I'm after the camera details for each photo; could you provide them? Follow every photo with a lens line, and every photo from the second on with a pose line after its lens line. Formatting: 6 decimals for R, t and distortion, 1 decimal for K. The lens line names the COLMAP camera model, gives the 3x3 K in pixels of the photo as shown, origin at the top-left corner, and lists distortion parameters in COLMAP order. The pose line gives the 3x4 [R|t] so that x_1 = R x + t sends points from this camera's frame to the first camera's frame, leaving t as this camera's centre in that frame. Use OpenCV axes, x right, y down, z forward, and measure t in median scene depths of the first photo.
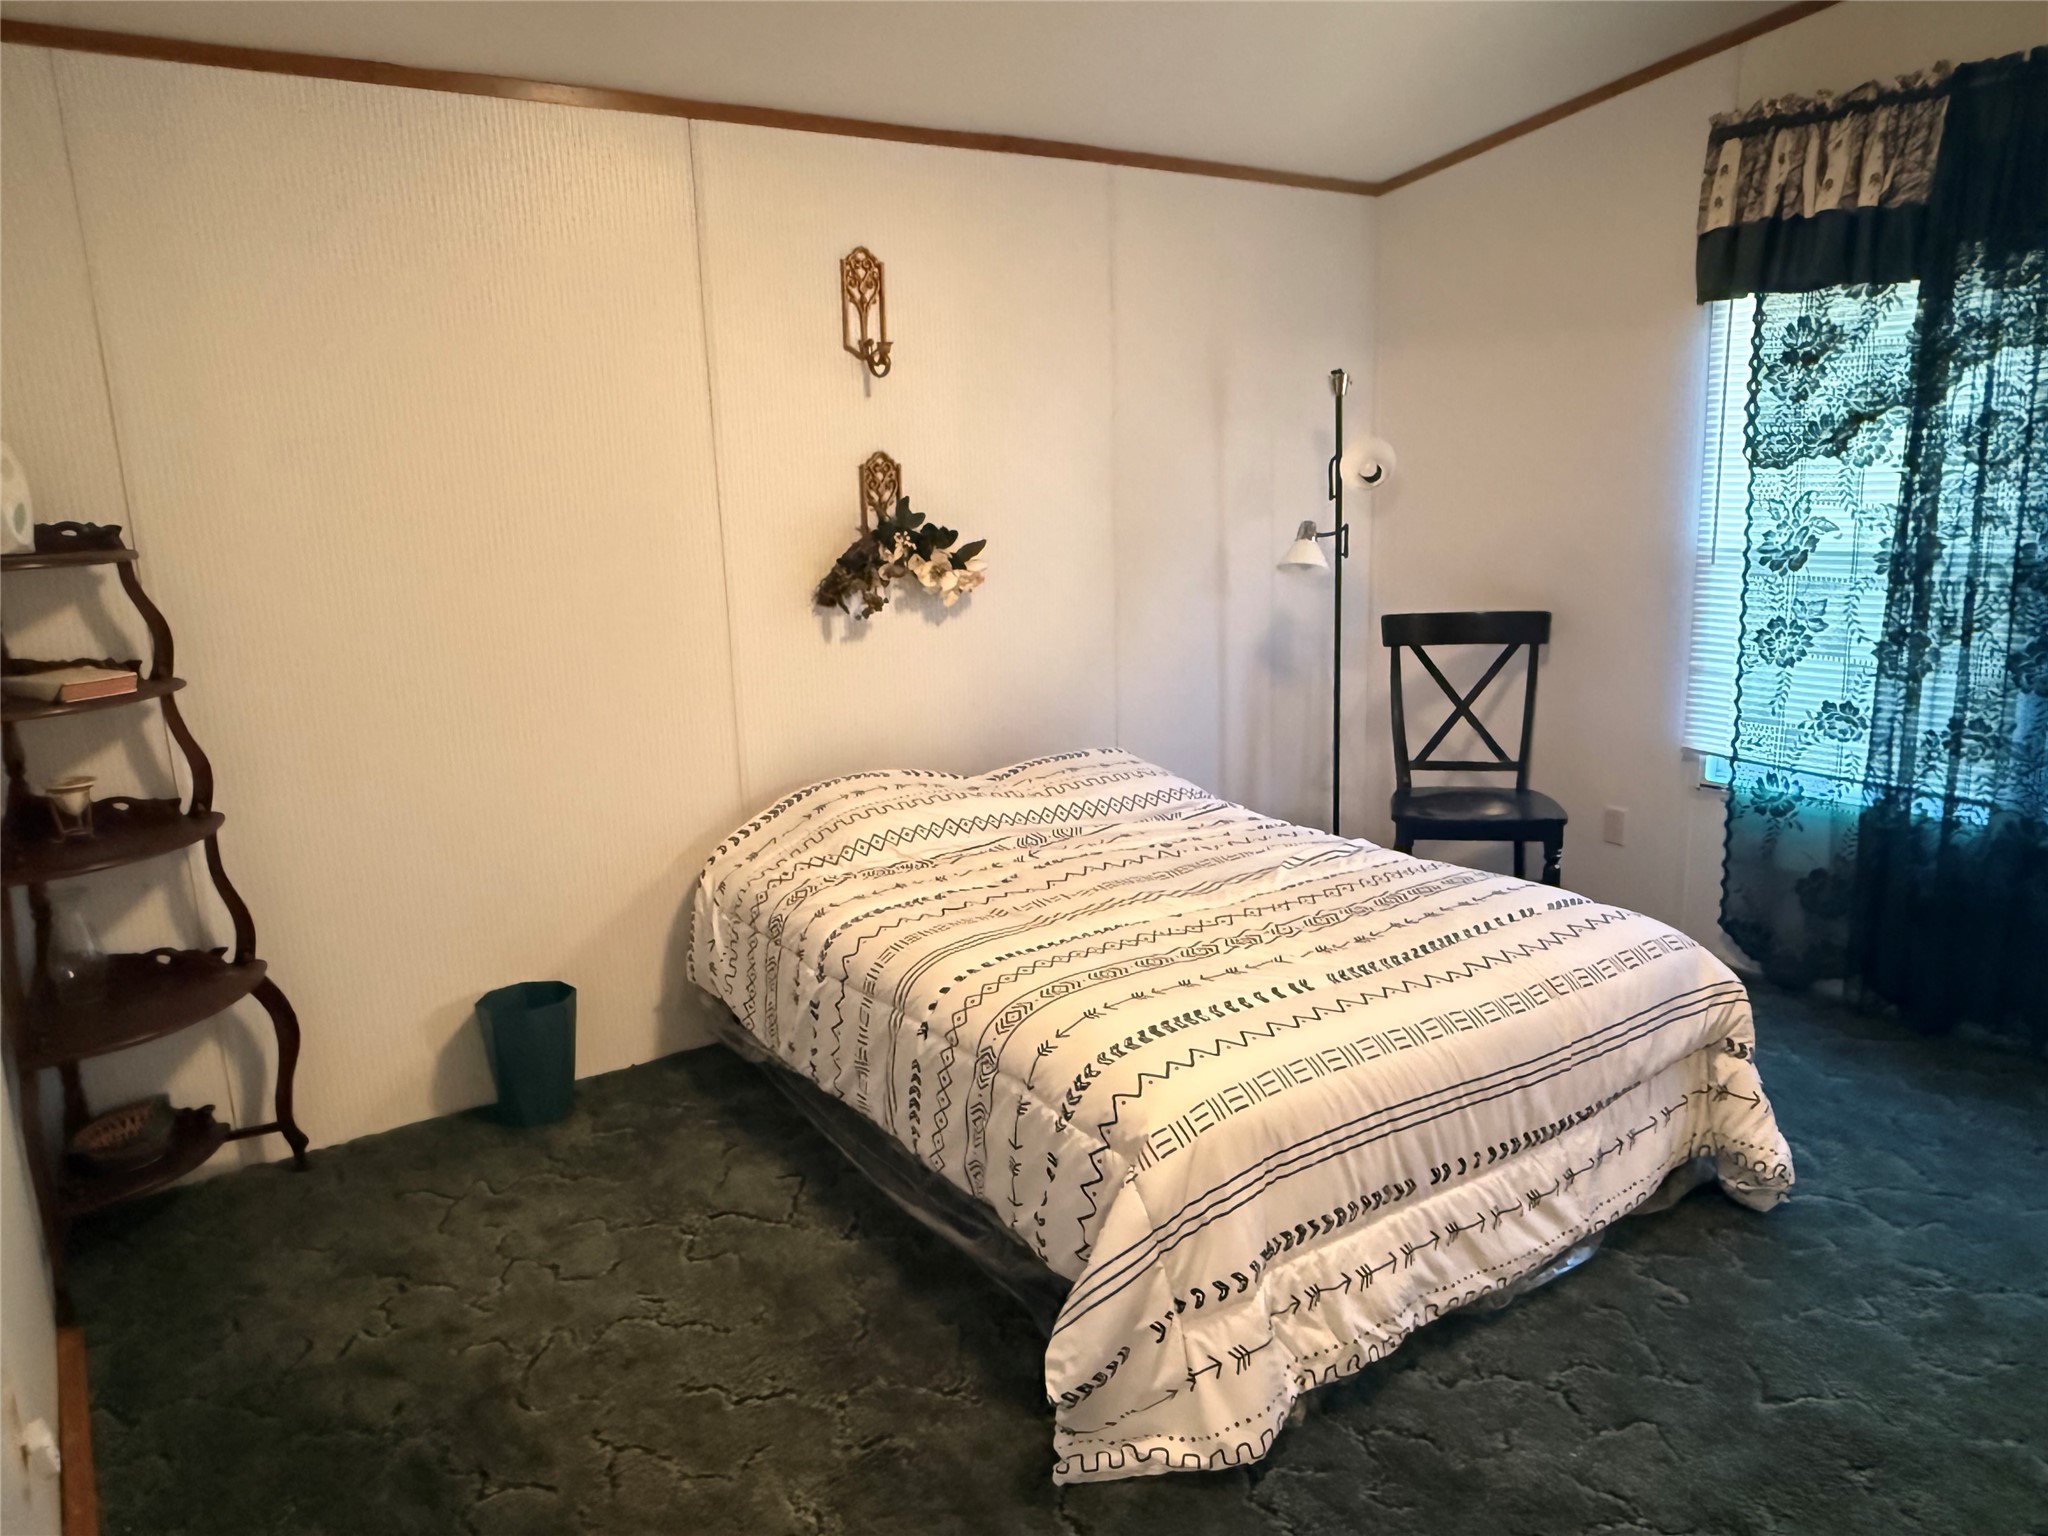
lens RADIAL K [[1472.1, 0, 1024.0], [0, 1472.1, 768.0], [0, 0, 1]] dist [-0.034191, 0.002391]
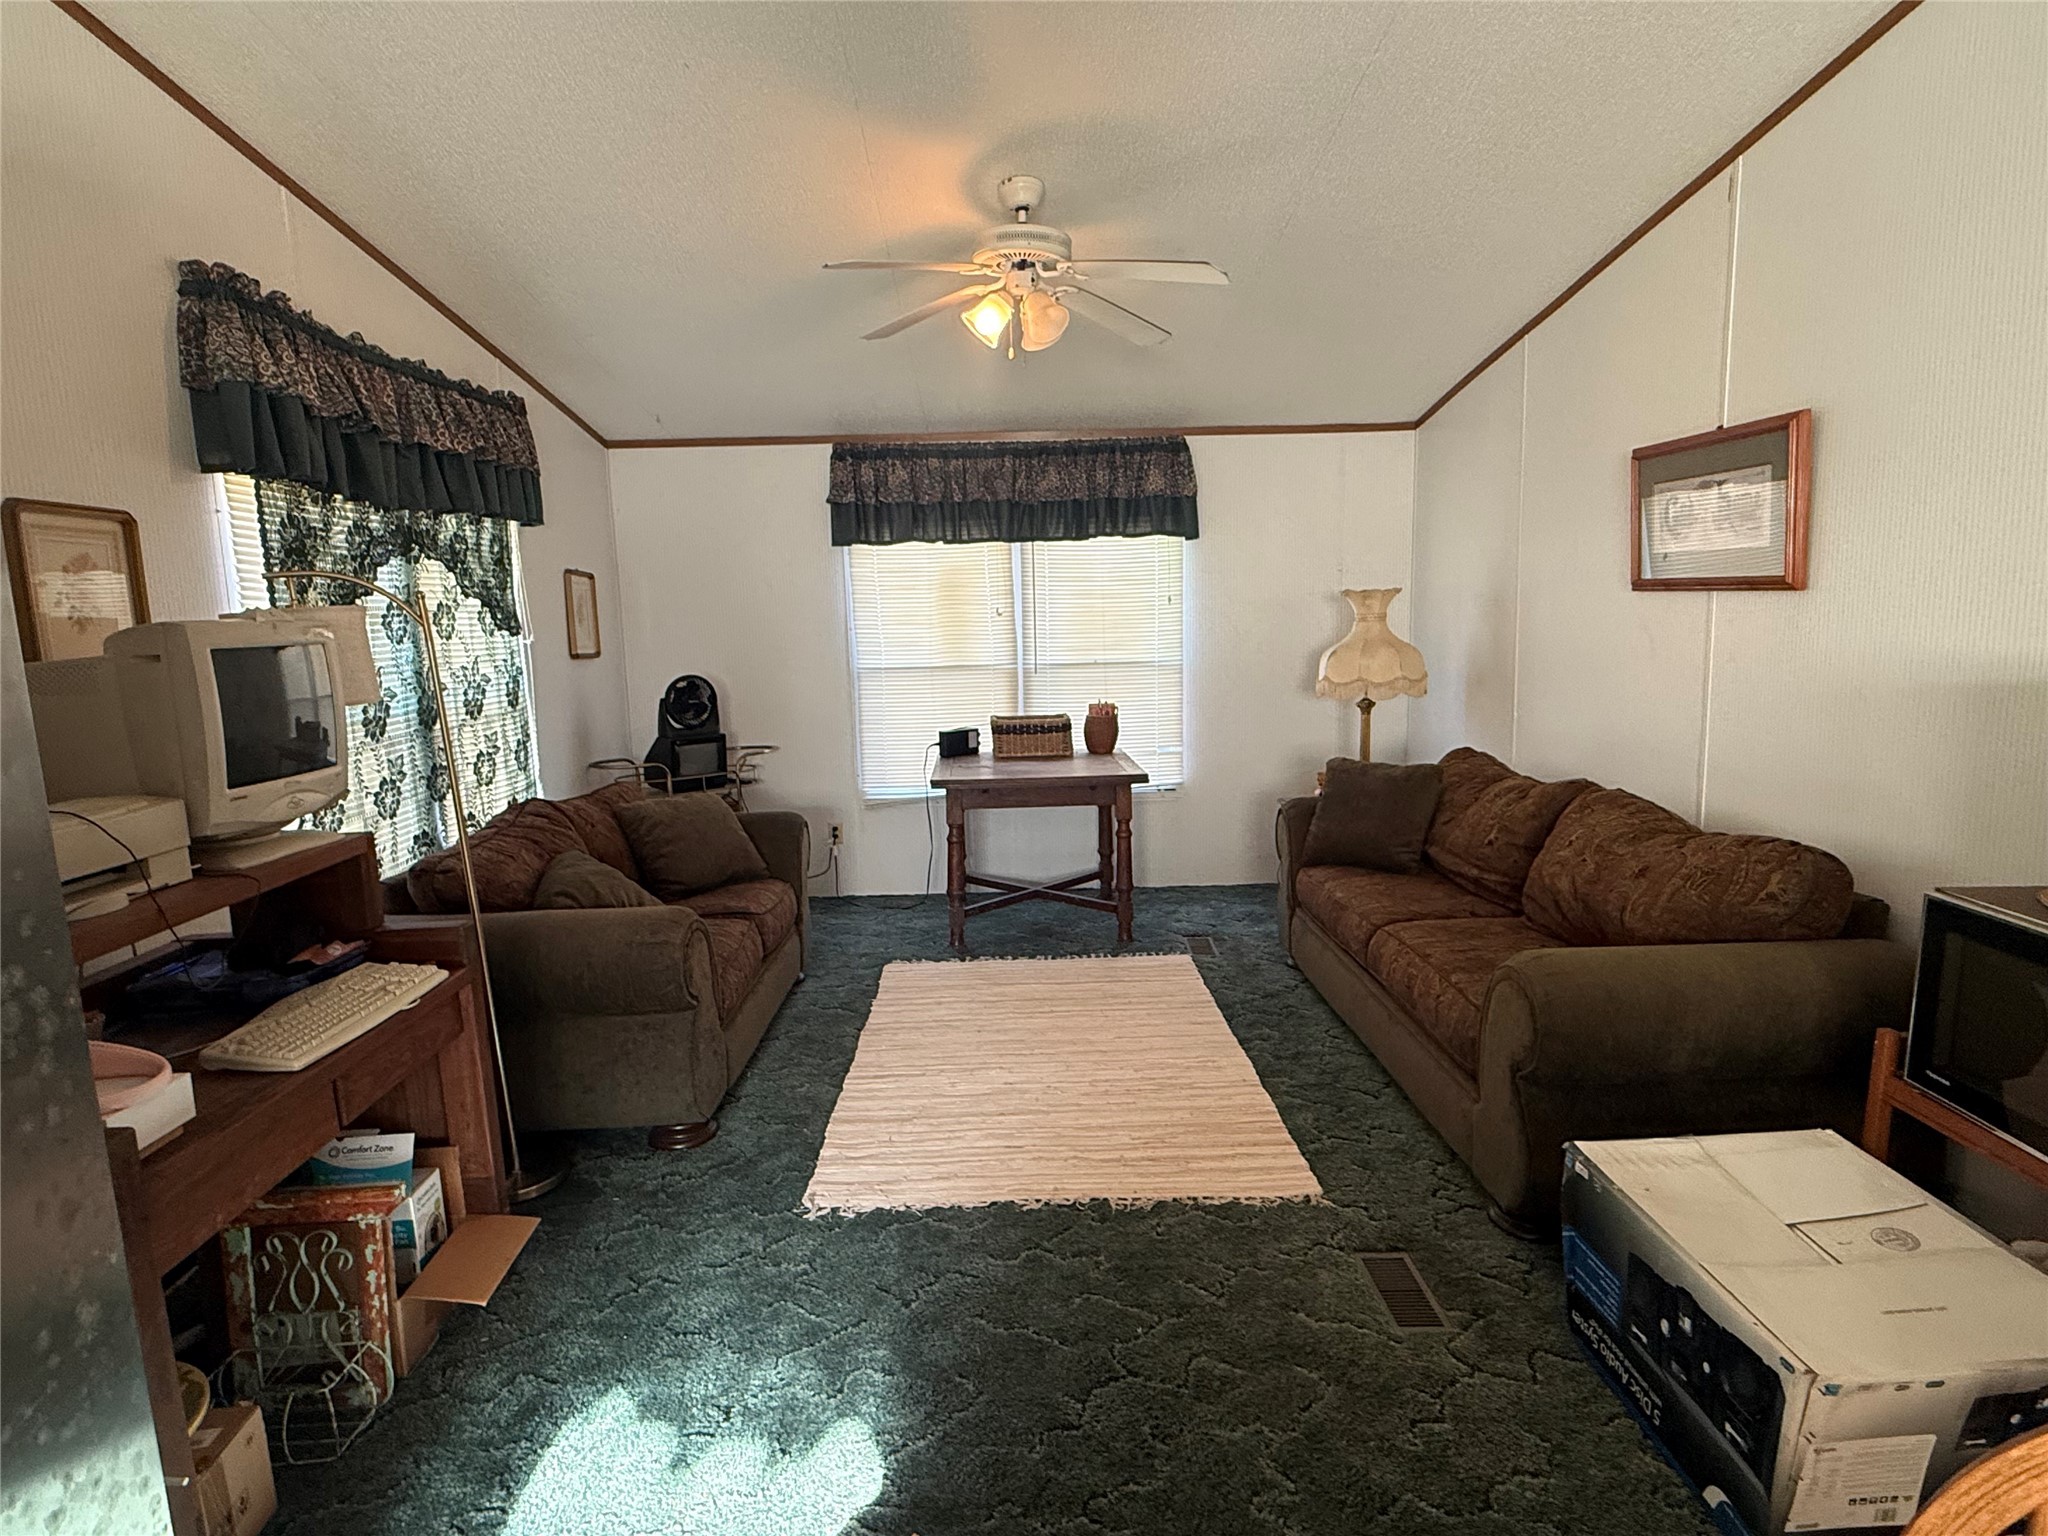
lens RADIAL K [[1119.4, 0, 1015.5], [0, 1119.4, 775.0], [0, 0, 1]] dist [-0.001572, 0.000341]
pose [[-0.810953, -0.051868, 0.582808, -0.404600], [0.169769, 0.932356, 0.319203, -0.310490], [-0.559941, 0.357801, -0.747292, 1.421475]]
